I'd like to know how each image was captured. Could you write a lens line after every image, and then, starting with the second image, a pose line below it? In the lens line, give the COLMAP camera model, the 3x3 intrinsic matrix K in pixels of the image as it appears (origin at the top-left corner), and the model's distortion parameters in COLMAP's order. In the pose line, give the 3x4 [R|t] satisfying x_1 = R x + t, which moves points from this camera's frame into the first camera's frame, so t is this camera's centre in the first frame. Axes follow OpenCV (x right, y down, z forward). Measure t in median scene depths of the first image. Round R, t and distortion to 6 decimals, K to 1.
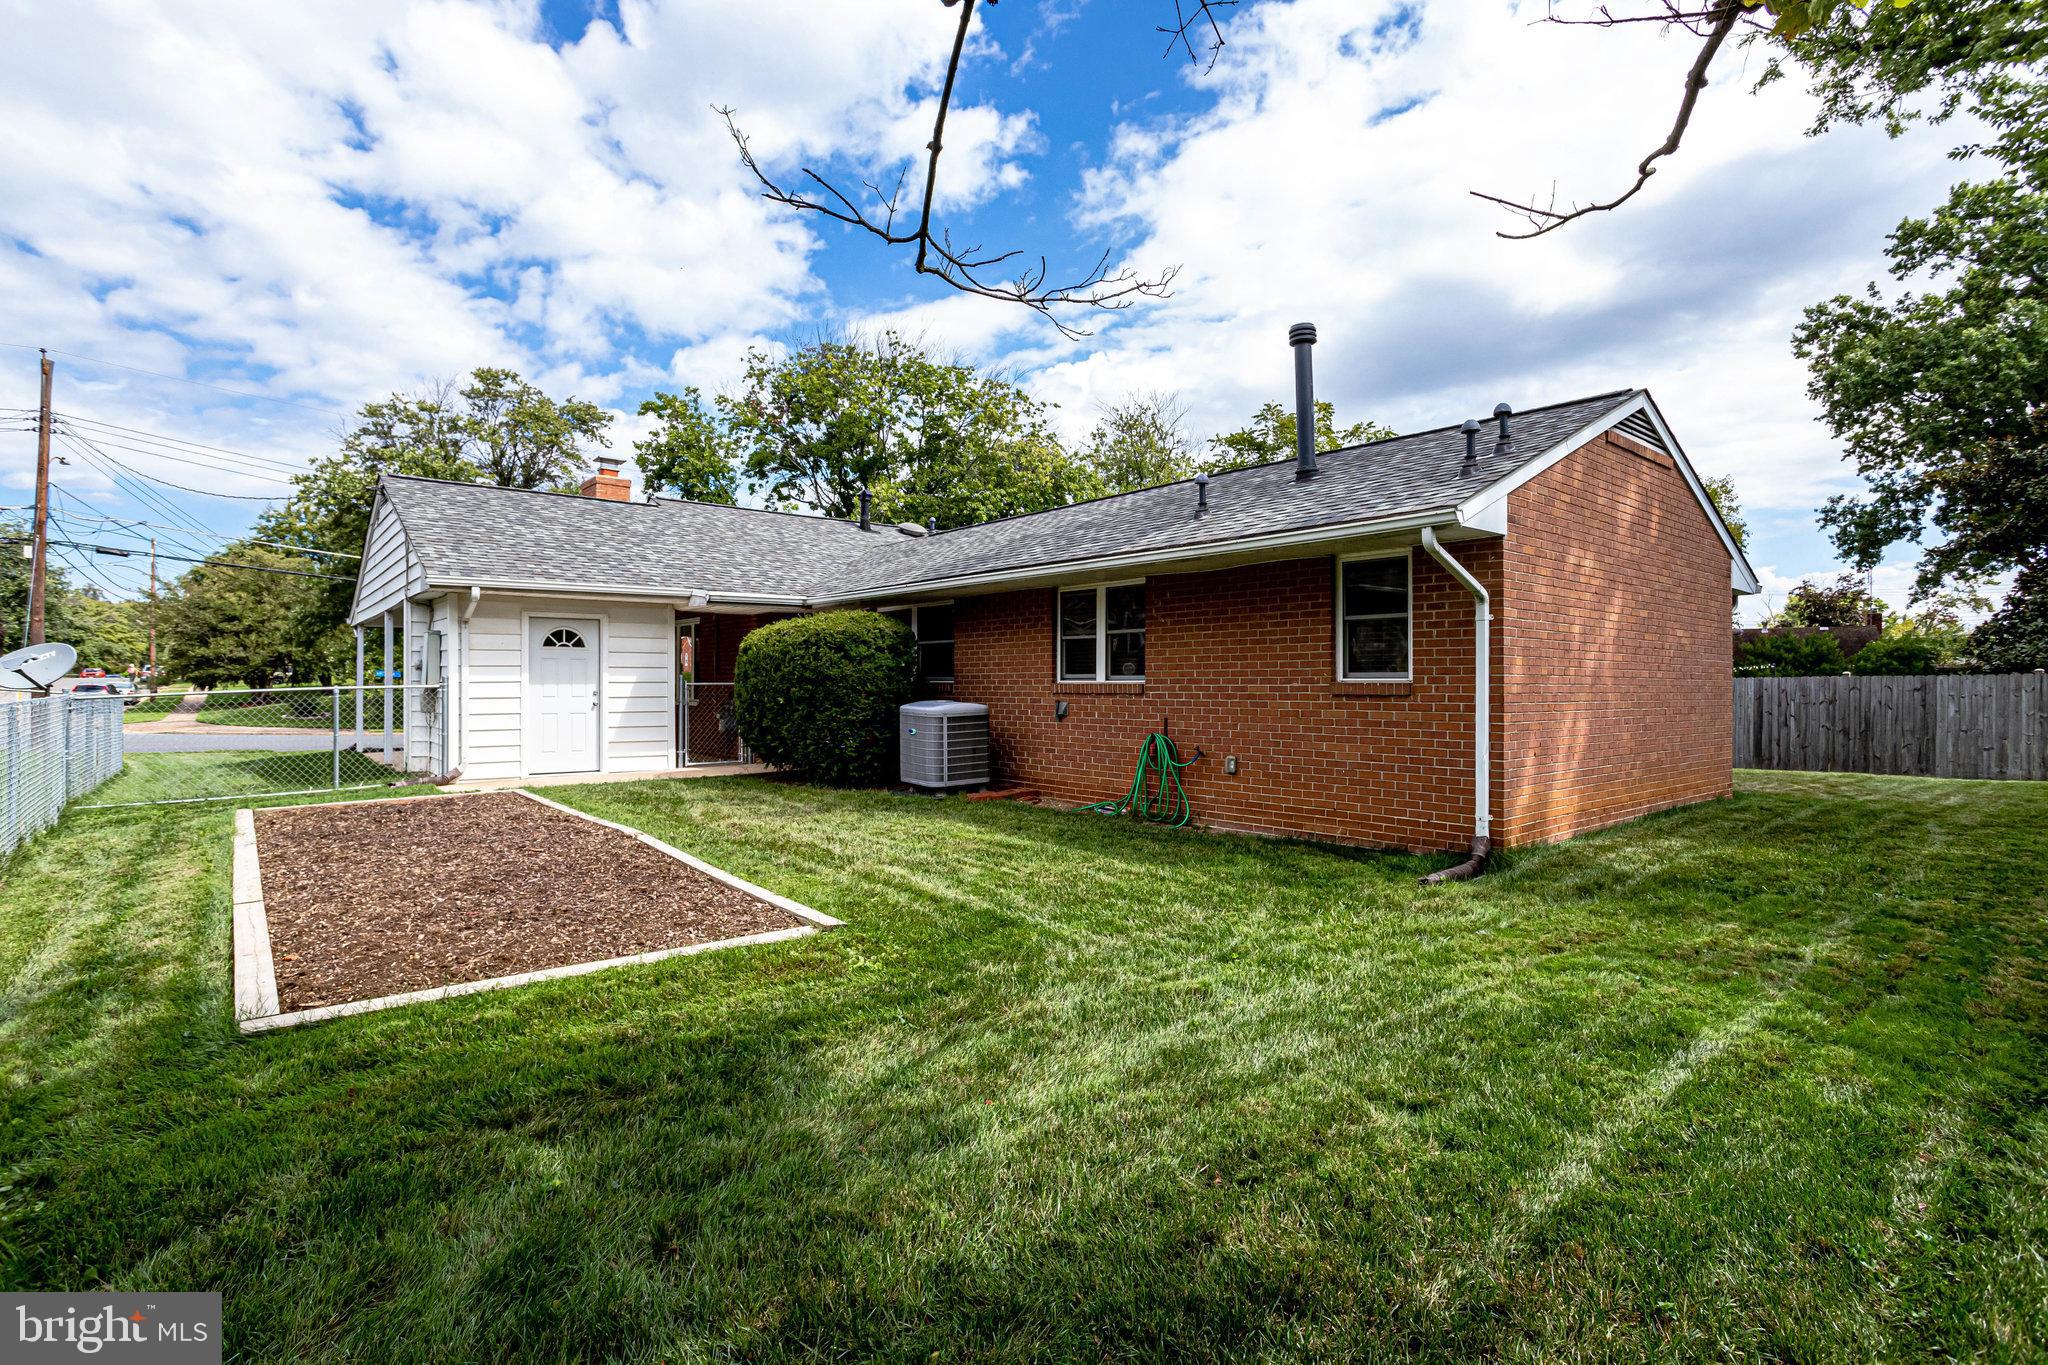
lens RADIAL K [[980.6, 0, 1004.3], [0, 980.6, 672.1], [0, 0, 1]] dist [-0.054094, 0.034711]
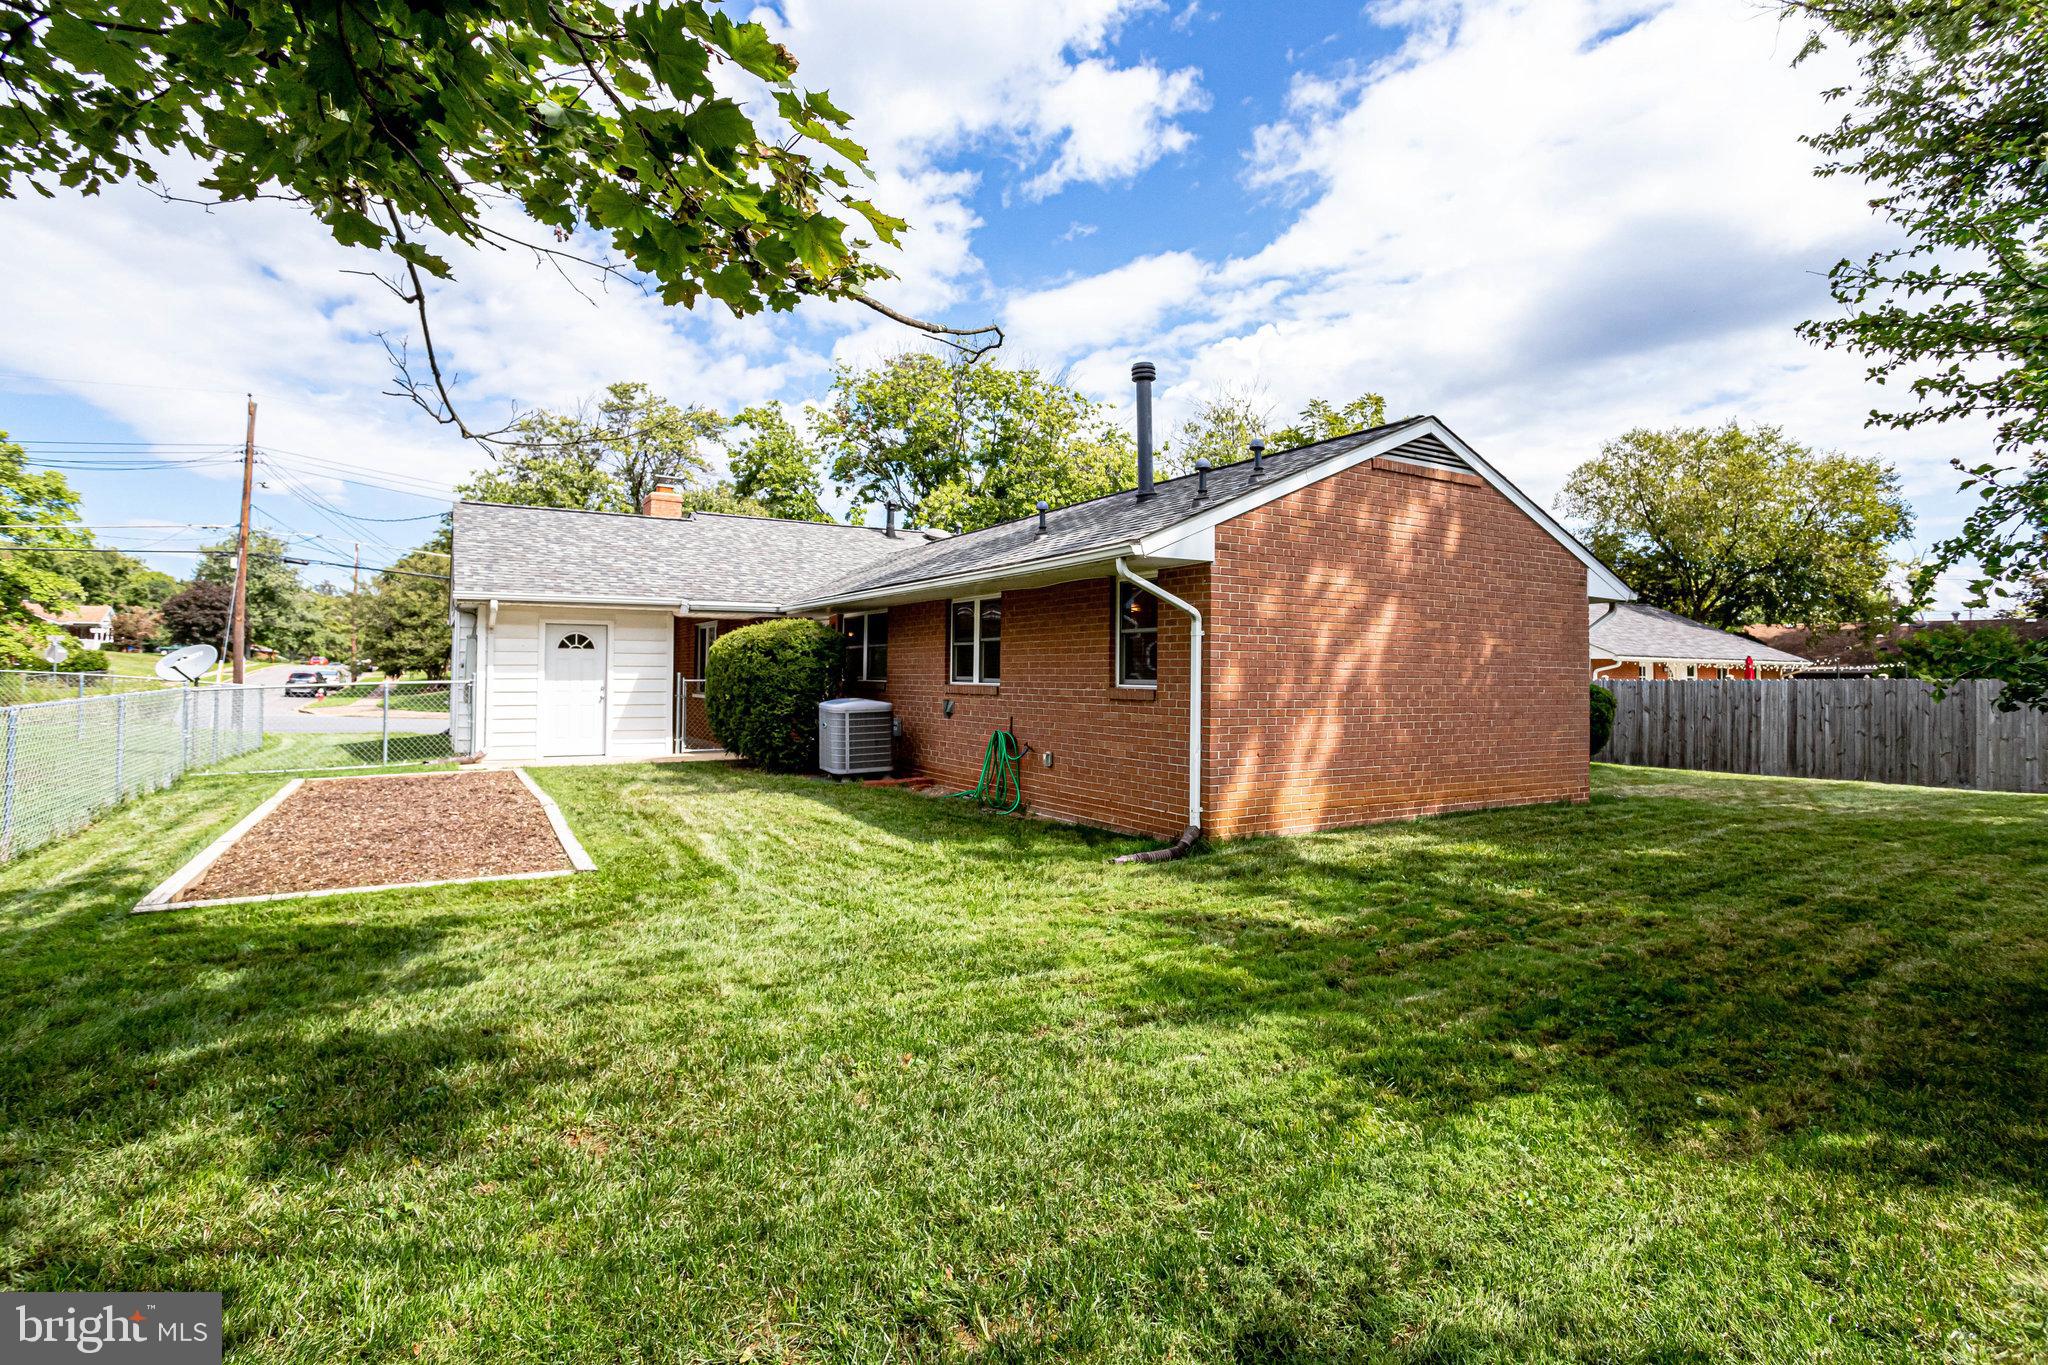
lens RADIAL K [[1010.8, 0, 1023.1], [0, 1010.8, 648.5], [0, 0, 1]] dist [-0.059480, 0.034178]
pose [[0.988287, 0.002067, -0.152596, 0.234168], [-0.004172, 0.999900, -0.013476, -0.010825], [0.152553, 0.013955, 0.988197, -0.099480]]
